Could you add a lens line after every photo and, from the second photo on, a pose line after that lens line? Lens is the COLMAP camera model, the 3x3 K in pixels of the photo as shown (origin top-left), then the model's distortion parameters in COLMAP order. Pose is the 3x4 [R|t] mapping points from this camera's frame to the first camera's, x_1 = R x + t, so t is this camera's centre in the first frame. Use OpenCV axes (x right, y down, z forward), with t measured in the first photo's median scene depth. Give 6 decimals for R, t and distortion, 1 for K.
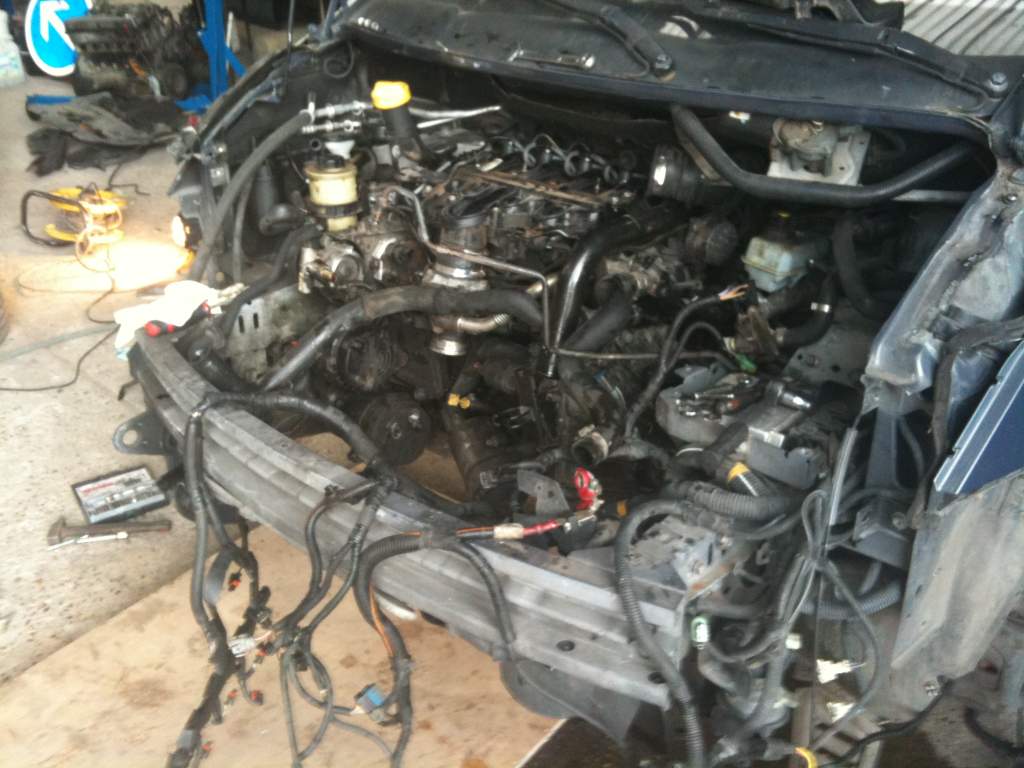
lens RADIAL K [[1060.8, 0, 512.0], [0, 1060.8, 384.0], [0, 0, 1]] dist [0.147597, -0.393289]
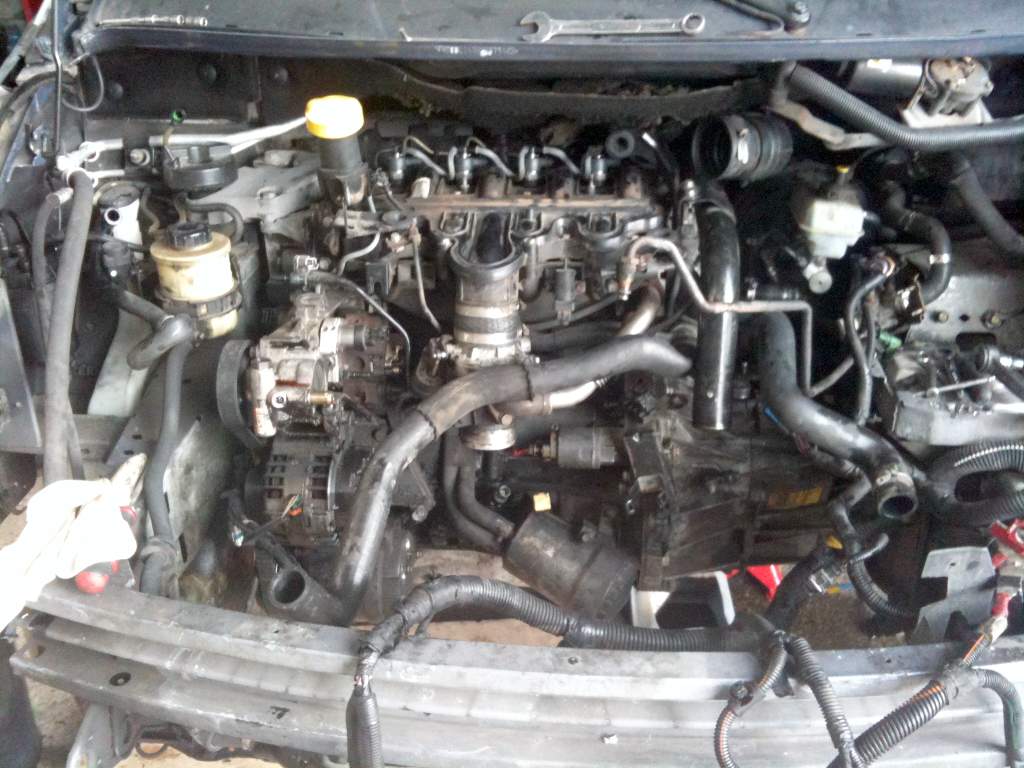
lens RADIAL K [[1060.8, 0, 512.0], [0, 1060.8, 384.0], [0, 0, 1]] dist [0.147597, -0.393289]
pose [[0.757556, -0.308073, 0.575500, -0.528317], [0.291560, 0.948488, 0.123946, -0.178669], [-0.584040, 0.073897, 0.808354, 0.442671]]
